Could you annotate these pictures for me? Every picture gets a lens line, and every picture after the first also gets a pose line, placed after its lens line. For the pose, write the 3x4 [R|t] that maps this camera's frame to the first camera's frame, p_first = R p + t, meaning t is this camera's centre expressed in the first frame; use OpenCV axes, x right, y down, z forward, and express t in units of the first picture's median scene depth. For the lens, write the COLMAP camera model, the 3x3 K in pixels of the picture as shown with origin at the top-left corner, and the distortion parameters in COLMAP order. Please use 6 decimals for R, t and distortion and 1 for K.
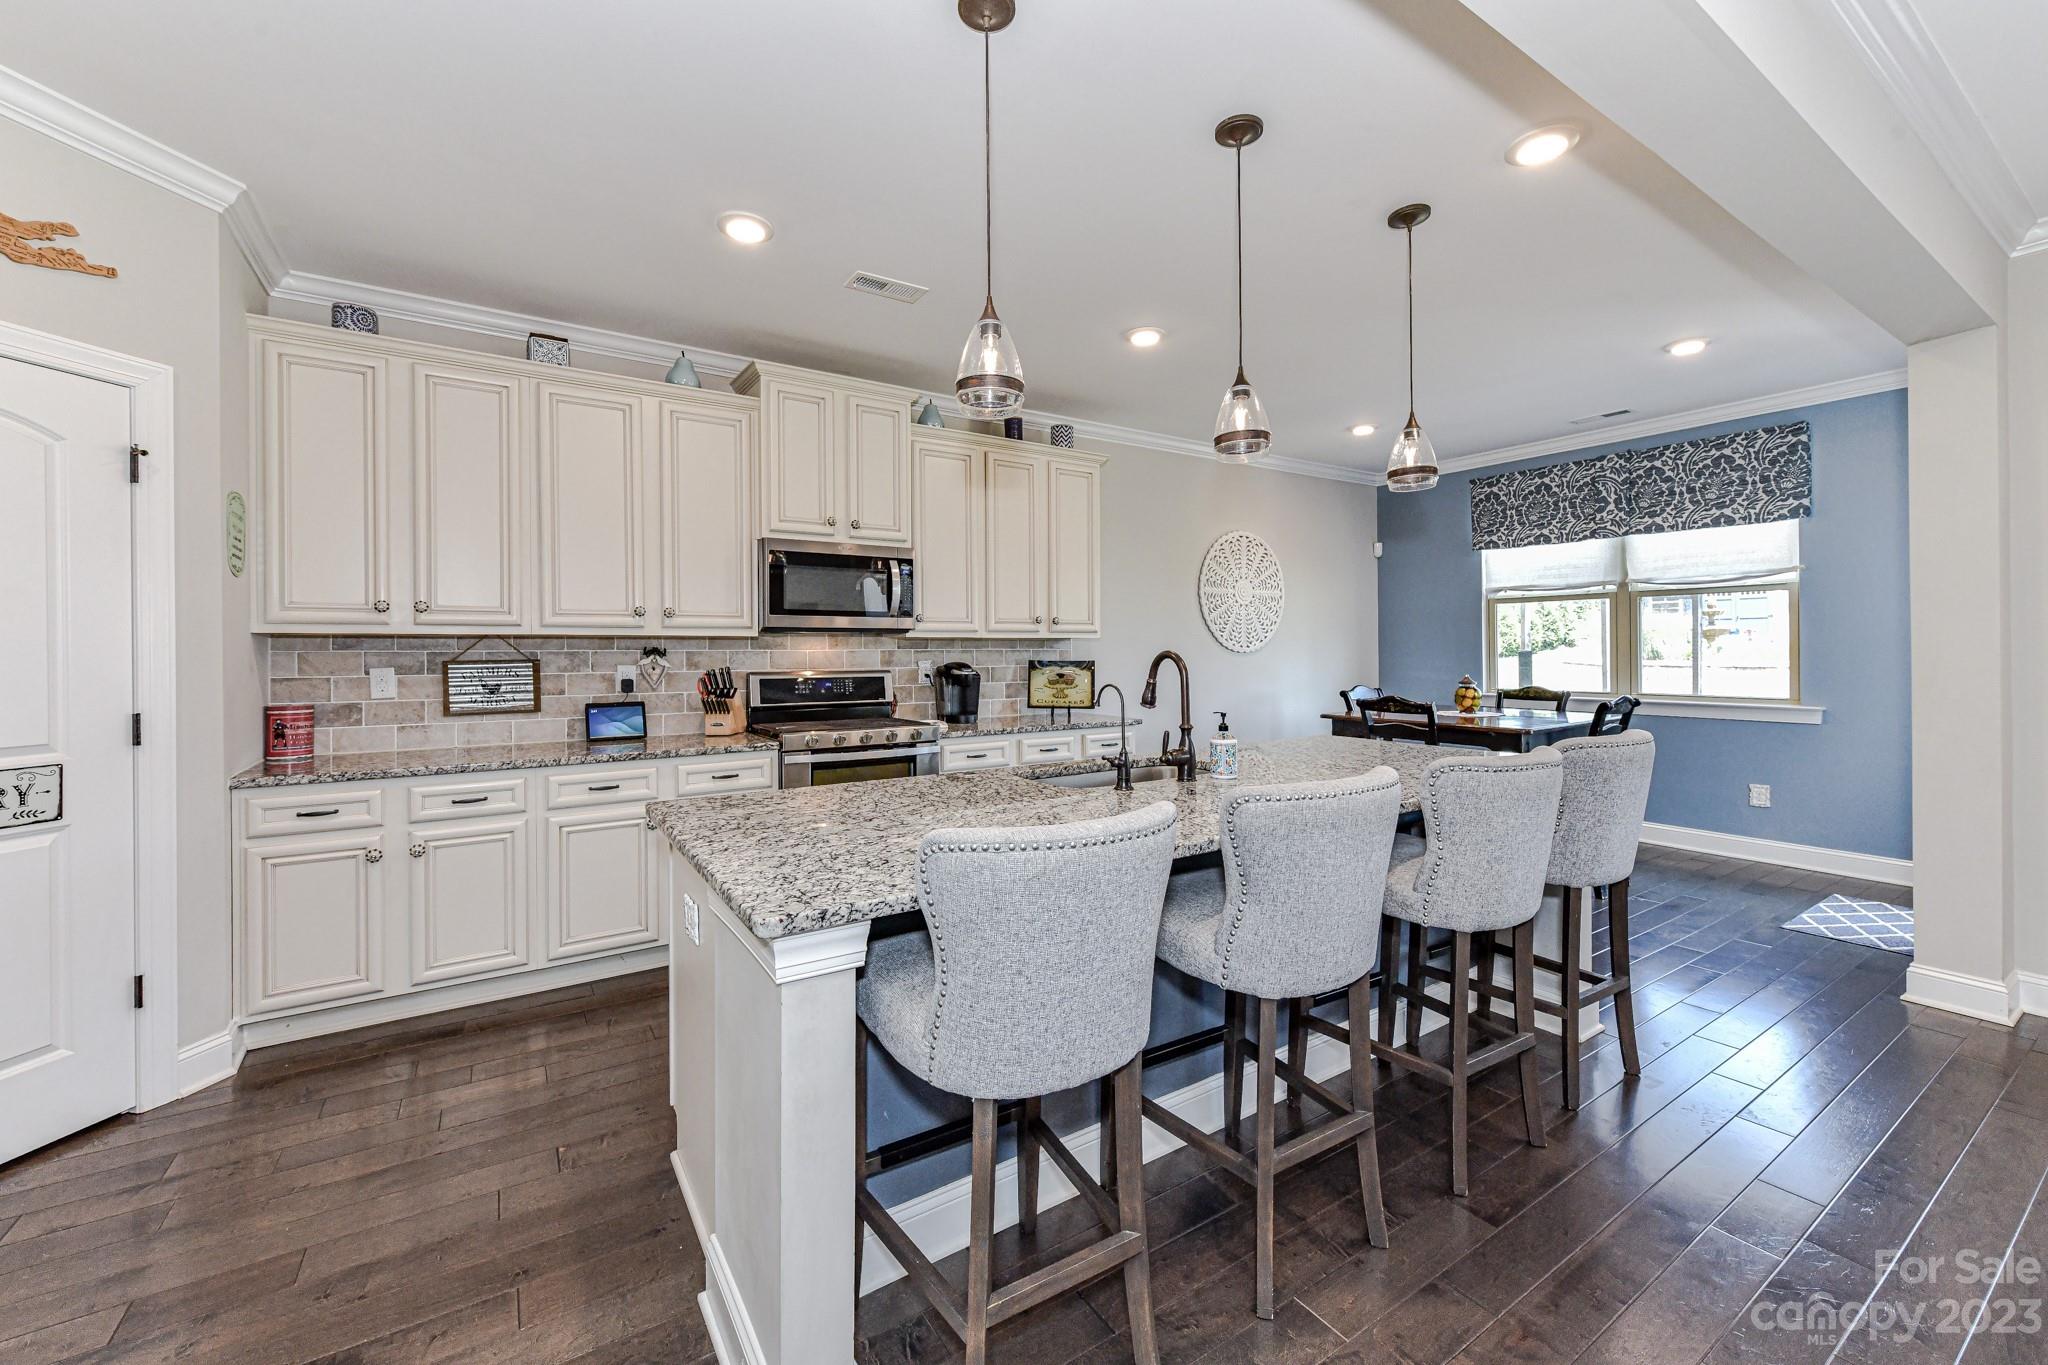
lens RADIAL K [[810.1, 0, 1015.7], [0, 810.1, 647.8], [0, 0, 1]] dist [0.001983, -0.000325]
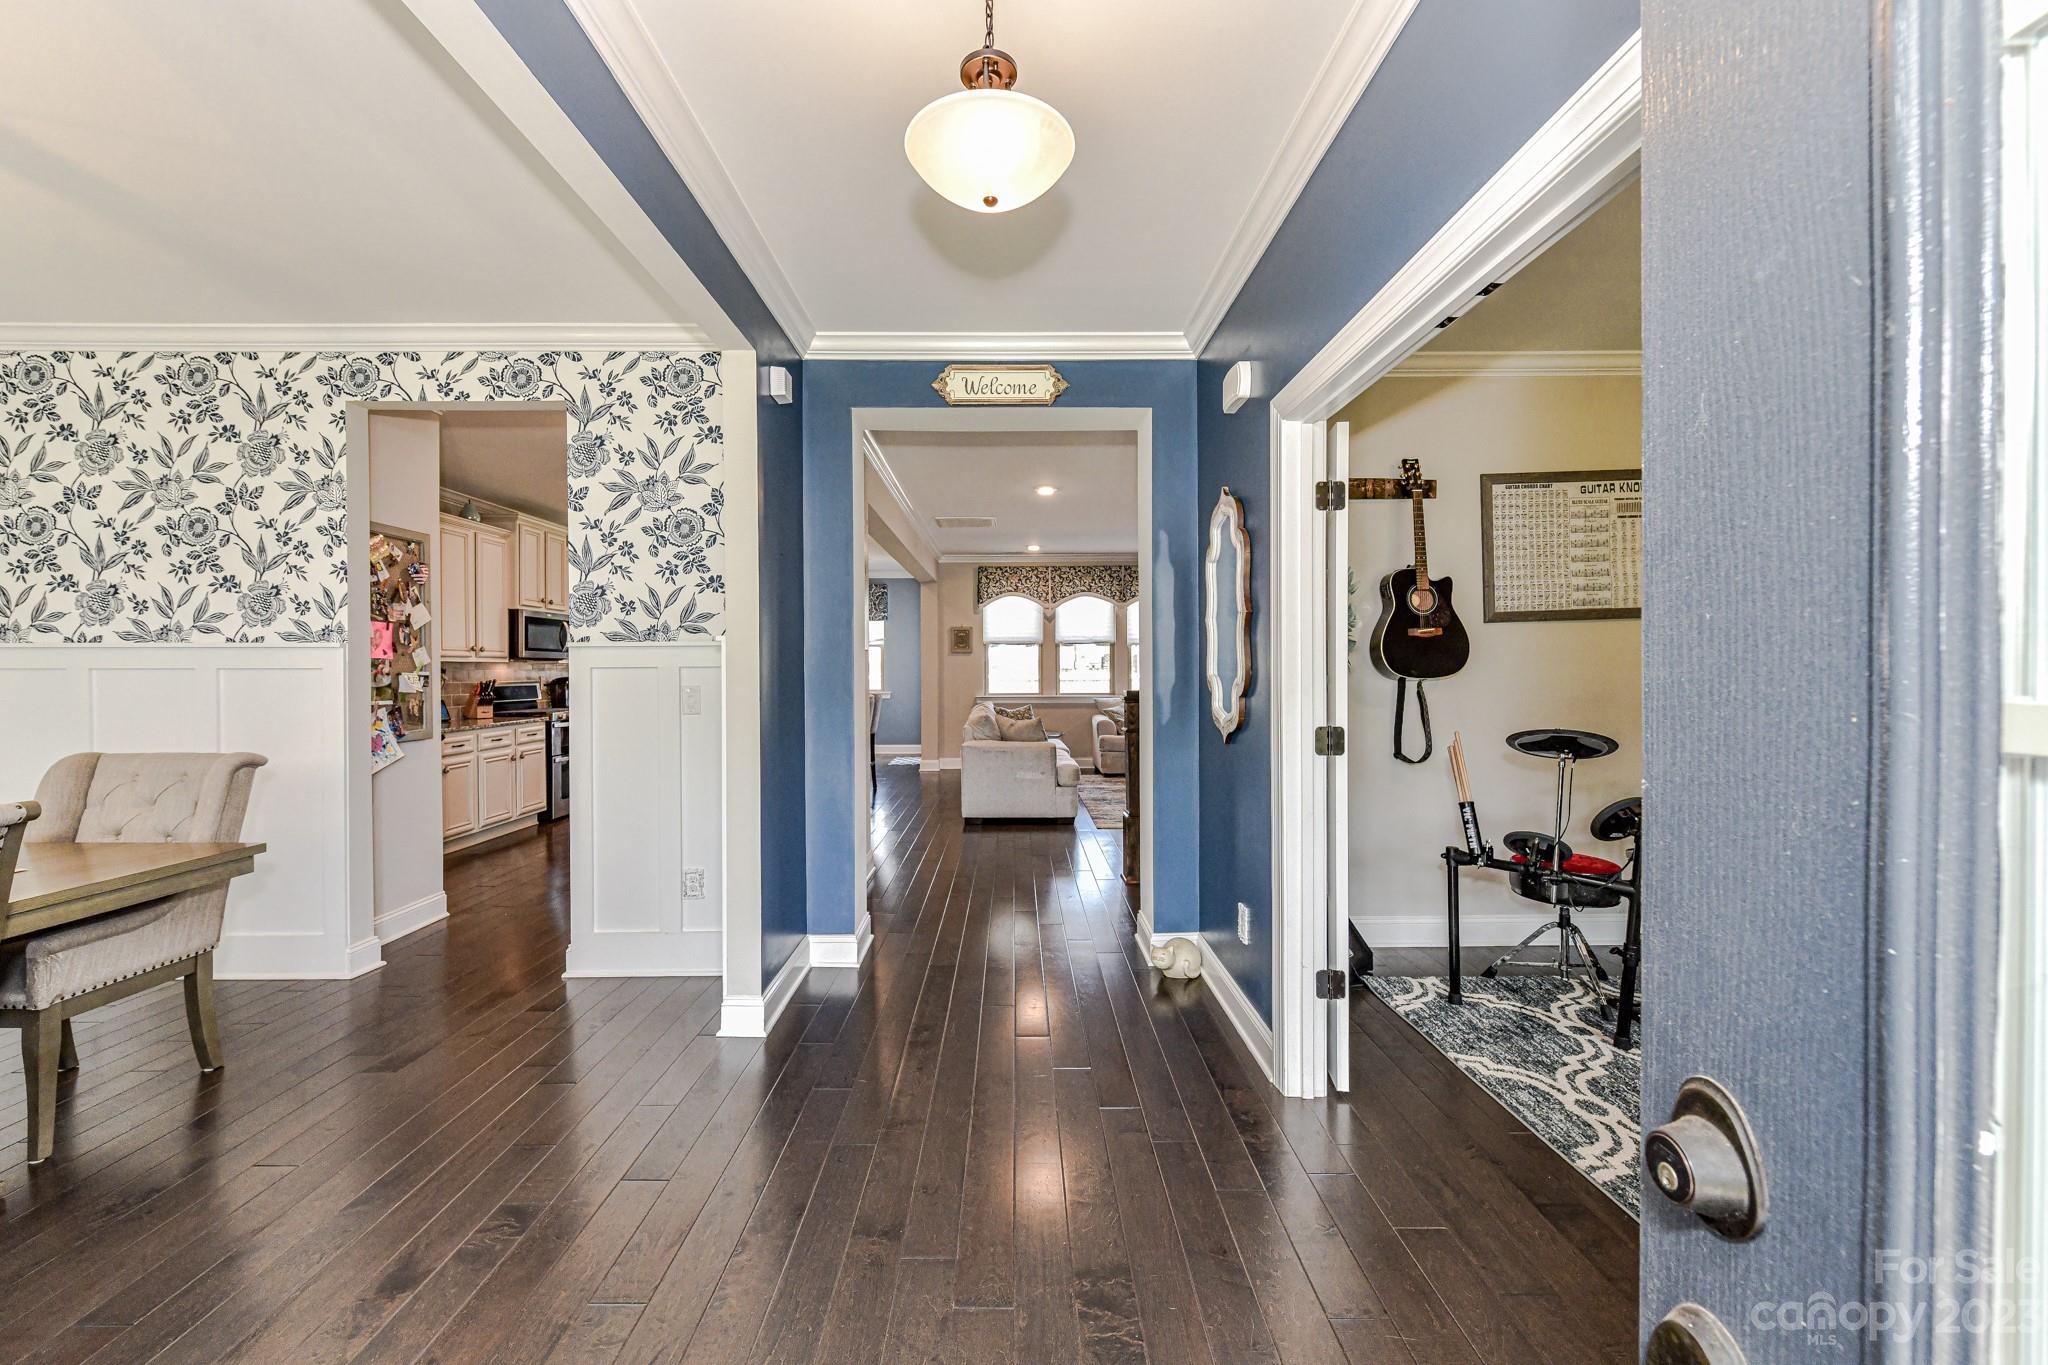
lens RADIAL K [[811.2, 0, 1017.9], [0, 811.2, 675.6], [0, 0, 1]] dist [0.000071, -0.000242]
pose [[0.531216, -0.003449, 0.847230, -0.995568], [-0.003870, 0.999971, 0.006496, 0.000655], [-0.847228, -0.006729, 0.531187, -0.743039]]
